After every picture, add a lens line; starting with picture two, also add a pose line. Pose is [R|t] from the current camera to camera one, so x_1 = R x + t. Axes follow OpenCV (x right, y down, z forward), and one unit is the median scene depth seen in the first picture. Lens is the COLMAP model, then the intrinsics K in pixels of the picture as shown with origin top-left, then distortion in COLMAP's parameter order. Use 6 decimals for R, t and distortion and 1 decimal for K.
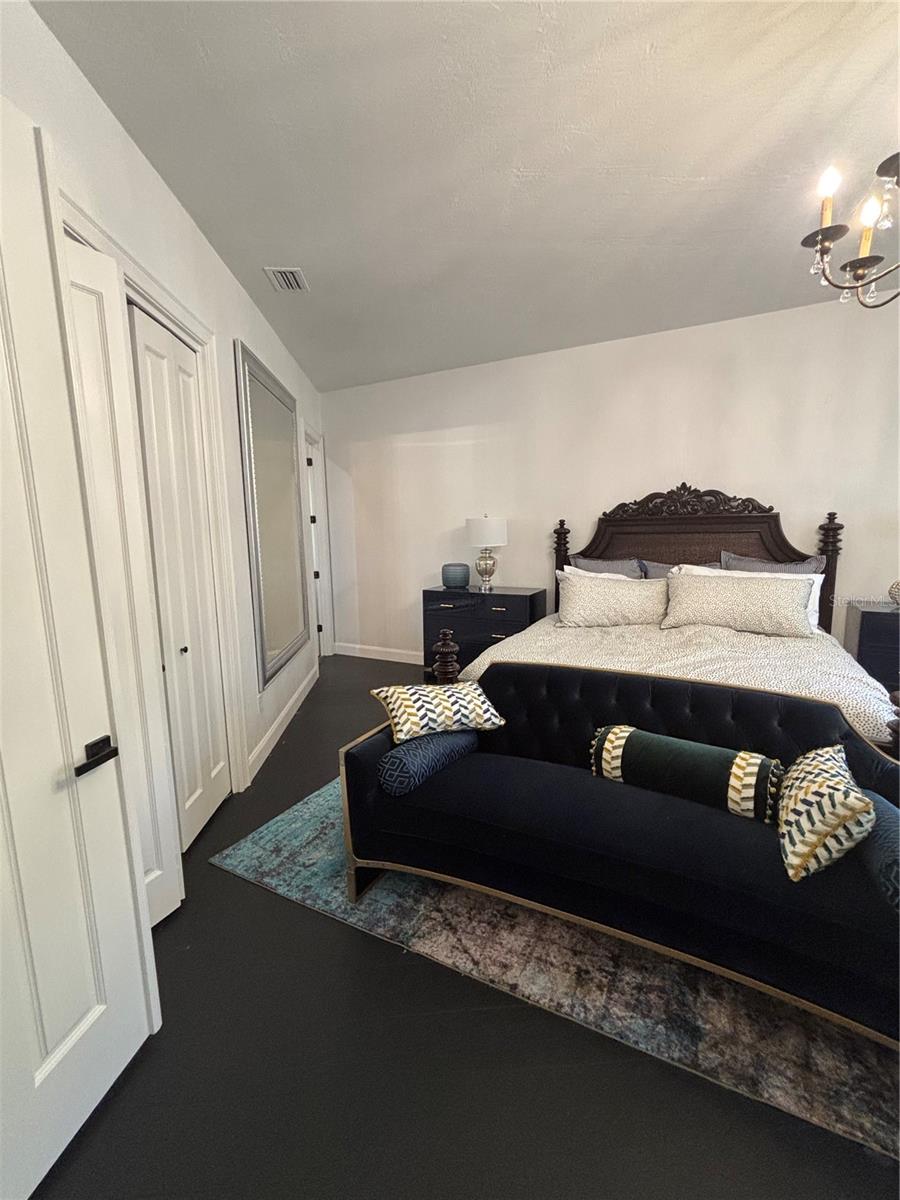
lens RADIAL K [[506.7, 0, 449.5], [0, 506.7, 607.6], [0, 0, 1]] dist [-0.001412, 0.000538]
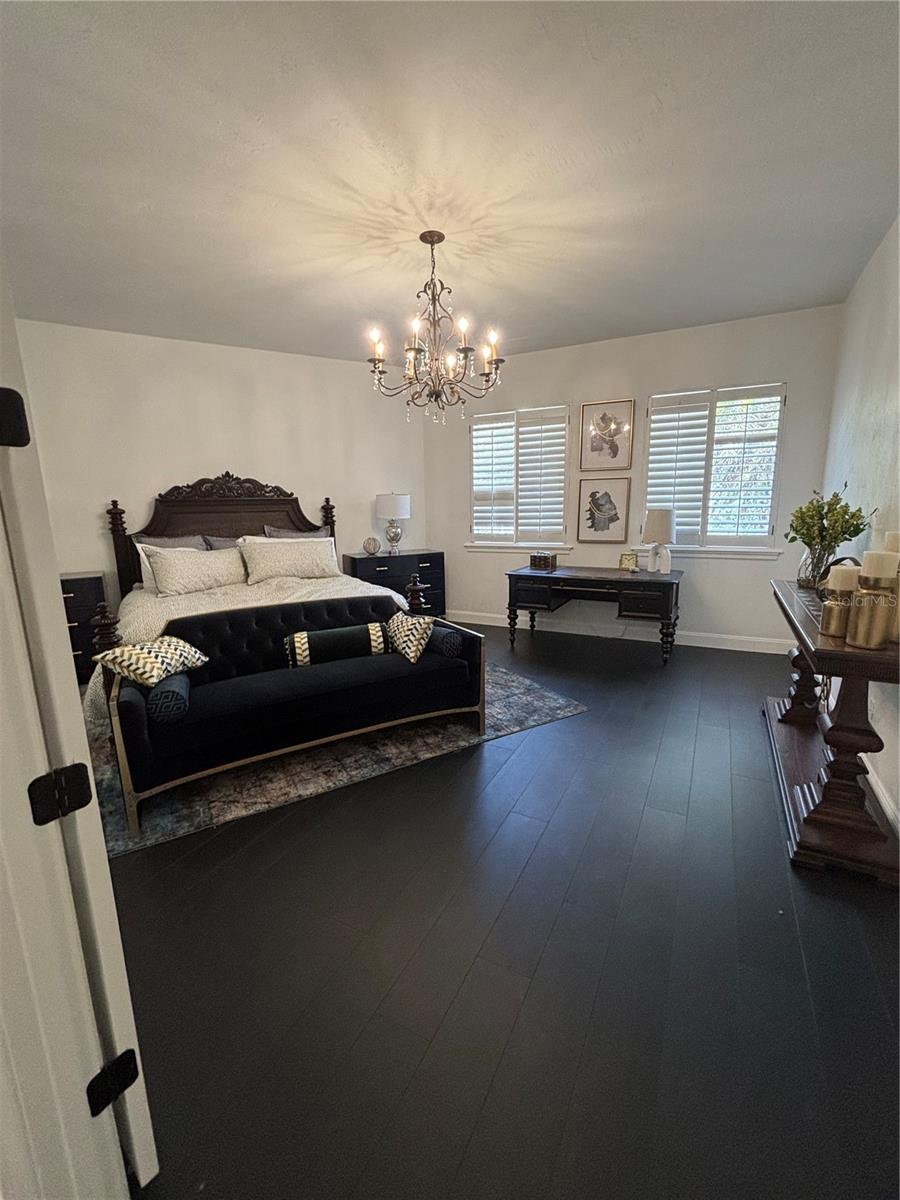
lens RADIAL K [[506.7, 0, 452.3], [0, 506.7, 602.6], [0, 0, 1]] dist [-0.001412, 0.000538]
pose [[0.520769, -0.154305, 0.839637, -0.643119], [0.138119, 0.985801, 0.095500, 0.053962], [-0.842450, 0.066236, 0.534687, -0.211629]]
